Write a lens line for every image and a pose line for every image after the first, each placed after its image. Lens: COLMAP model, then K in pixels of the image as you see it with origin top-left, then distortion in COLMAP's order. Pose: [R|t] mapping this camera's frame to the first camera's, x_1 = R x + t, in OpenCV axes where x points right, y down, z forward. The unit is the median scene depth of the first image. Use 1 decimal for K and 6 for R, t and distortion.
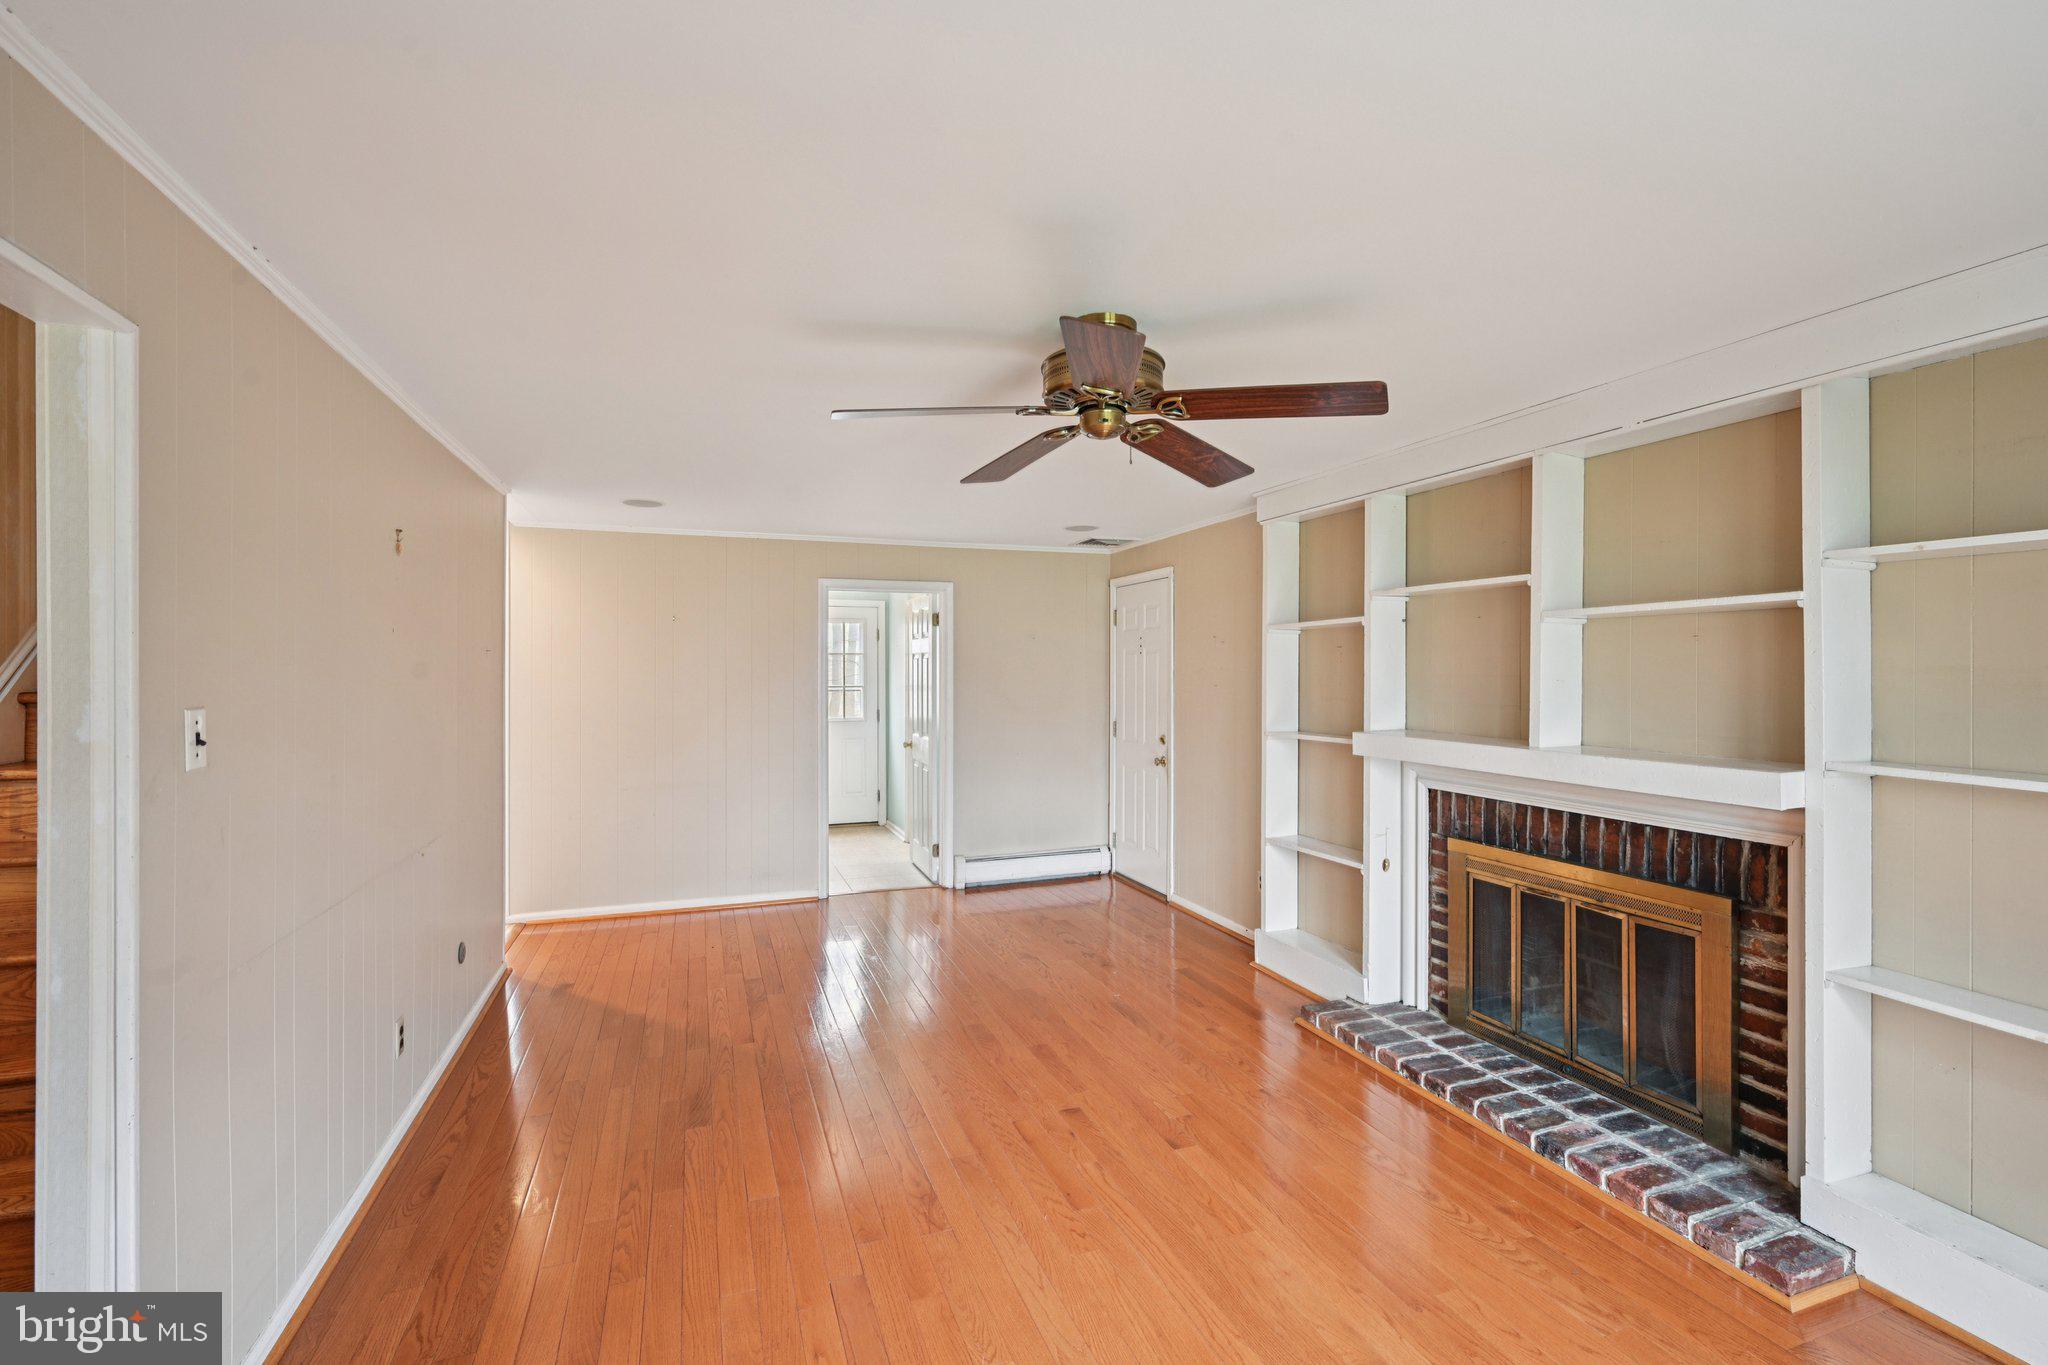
lens RADIAL K [[901.4, 0, 1034.8], [0, 901.4, 674.0], [0, 0, 1]] dist [0.002460, 0.000657]
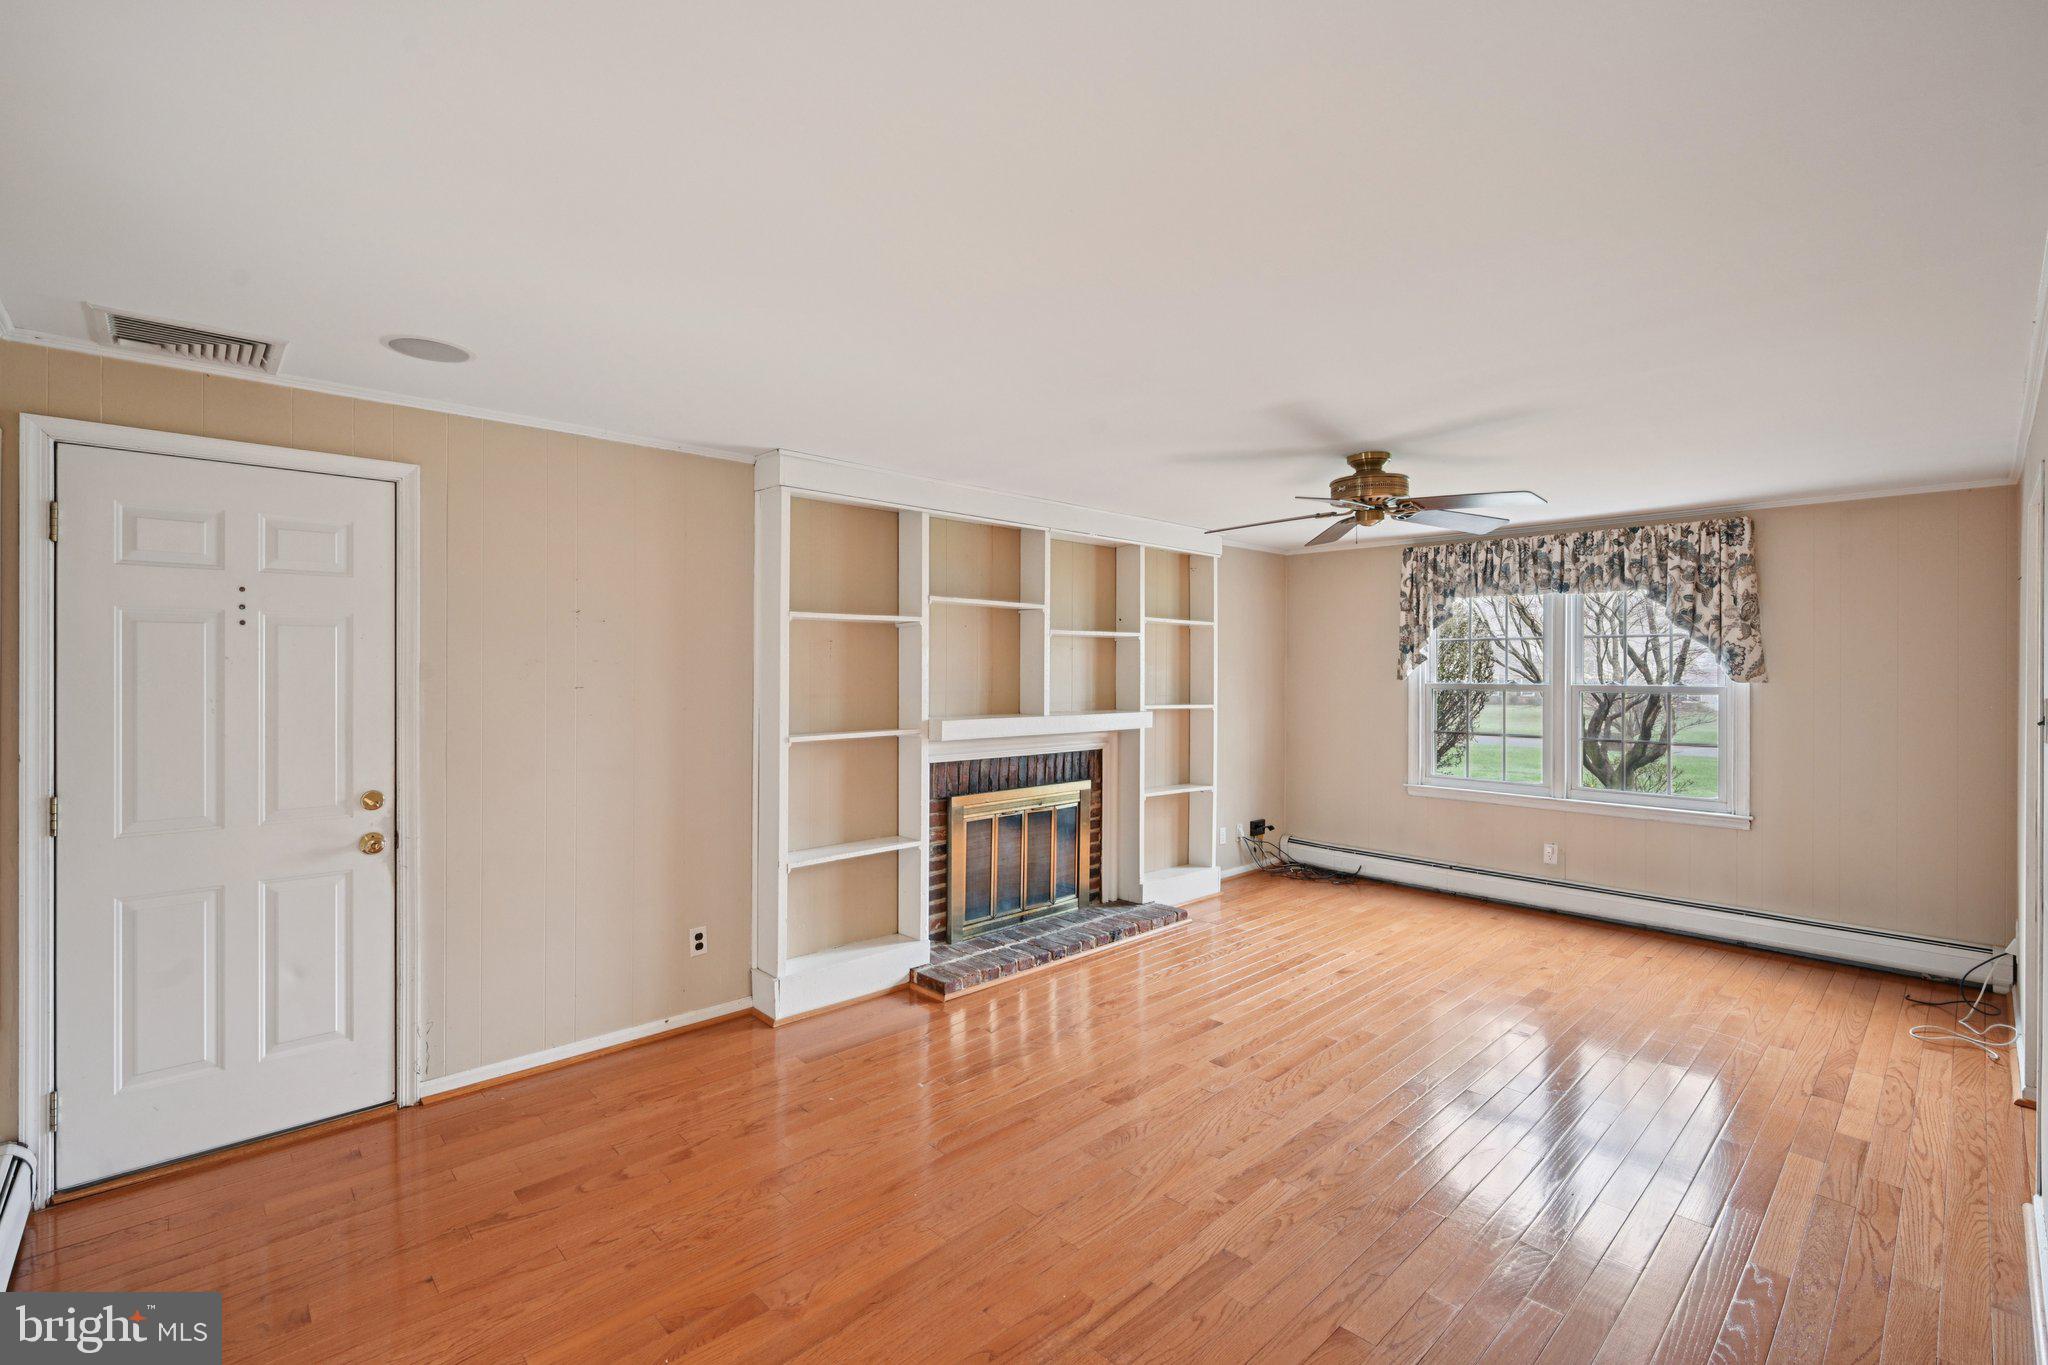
lens RADIAL K [[901.4, 0, 1034.8], [0, 901.4, 674.0], [0, 0, 1]] dist [0.002460, 0.000657]
pose [[-0.393289, -0.016400, 0.919269, -0.805684], [-0.006408, 0.999866, 0.015096, -0.013077], [-0.919392, 0.000047, -0.393341, 1.492766]]
